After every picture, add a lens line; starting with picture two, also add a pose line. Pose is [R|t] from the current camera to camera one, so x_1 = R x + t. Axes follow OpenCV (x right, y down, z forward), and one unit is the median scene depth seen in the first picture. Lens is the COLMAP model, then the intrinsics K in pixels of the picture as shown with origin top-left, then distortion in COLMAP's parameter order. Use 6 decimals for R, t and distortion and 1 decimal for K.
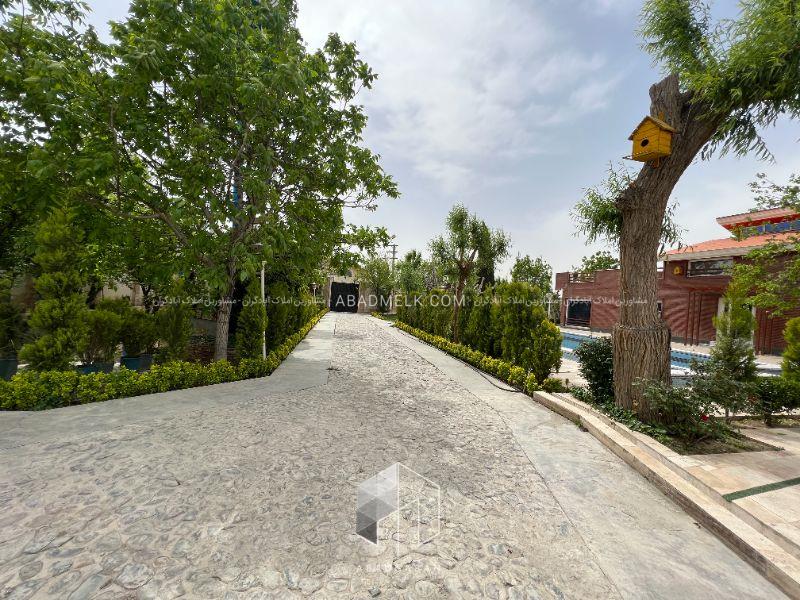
lens RADIAL K [[327.3, 0, 398.8], [0, 327.3, 304.2], [0, 0, 1]] dist [0.000026, -0.000105]
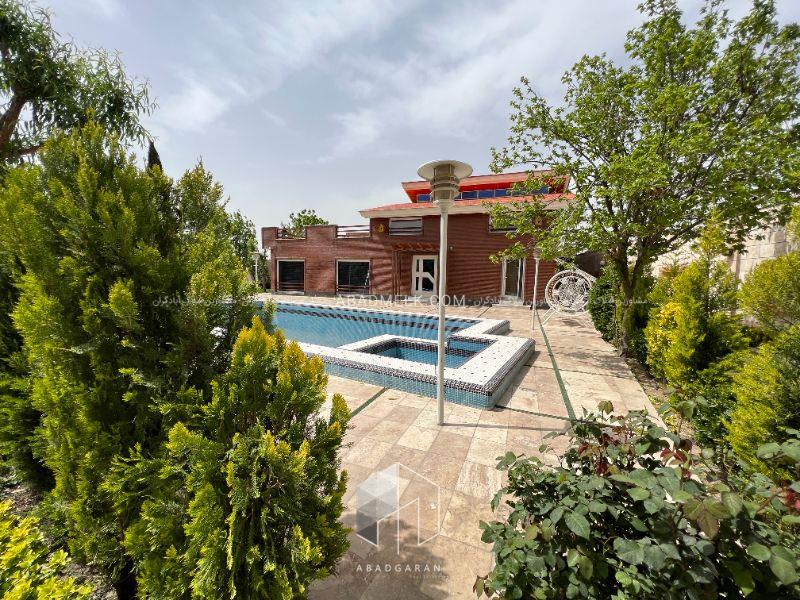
lens RADIAL K [[340.0, 0, 404.4], [0, 340.0, 295.3], [0, 0, 1]] dist [0.000475, -0.000005]
pose [[0.660672, -0.079105, 0.746495, 0.150014], [0.024713, 0.996185, 0.083693, 0.023152], [-0.750268, -0.036846, 0.660106, 0.365798]]
